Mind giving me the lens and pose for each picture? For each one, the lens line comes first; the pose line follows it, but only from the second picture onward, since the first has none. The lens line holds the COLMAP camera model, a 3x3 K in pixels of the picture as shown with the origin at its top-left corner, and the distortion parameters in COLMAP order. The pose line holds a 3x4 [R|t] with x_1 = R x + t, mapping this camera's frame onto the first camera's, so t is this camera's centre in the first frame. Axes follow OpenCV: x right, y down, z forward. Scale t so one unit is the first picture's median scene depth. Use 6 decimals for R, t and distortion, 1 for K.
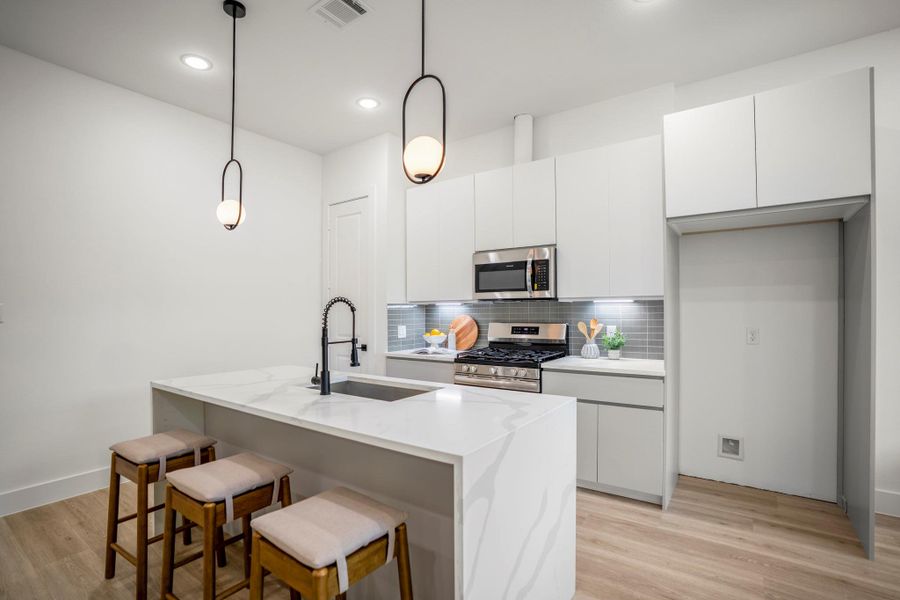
lens RADIAL K [[425.7, 0, 446.5], [0, 425.7, 313.1], [0, 0, 1]] dist [-0.070633, 0.027820]
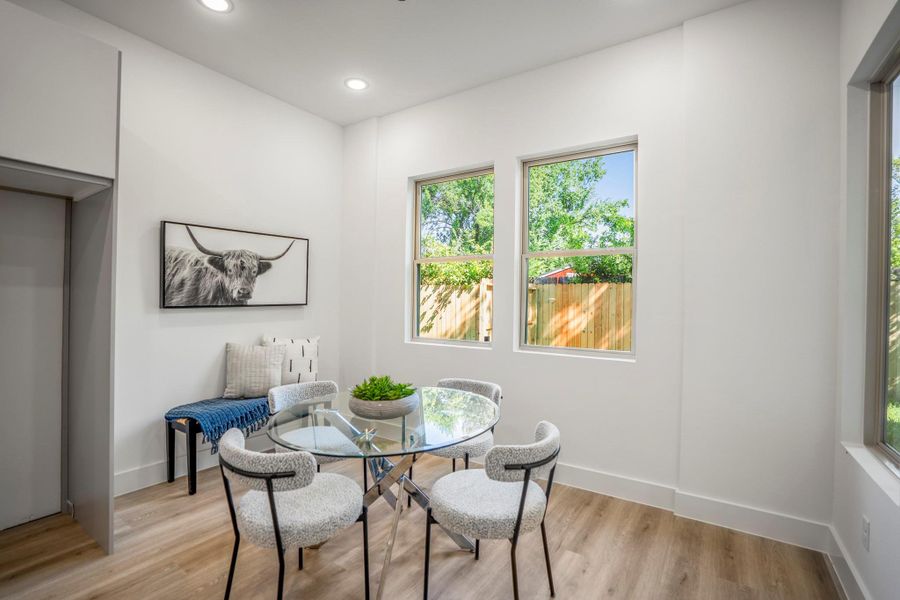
lens RADIAL K [[421.8, 0, 449.9], [0, 421.8, 305.7], [0, 0, 1]] dist [-0.070359, 0.027591]
pose [[-0.028984, -0.004707, 0.999569, 0.032678], [-0.008477, 0.999954, 0.004463, -0.000844], [-0.999544, -0.008344, -0.029023, 0.139931]]
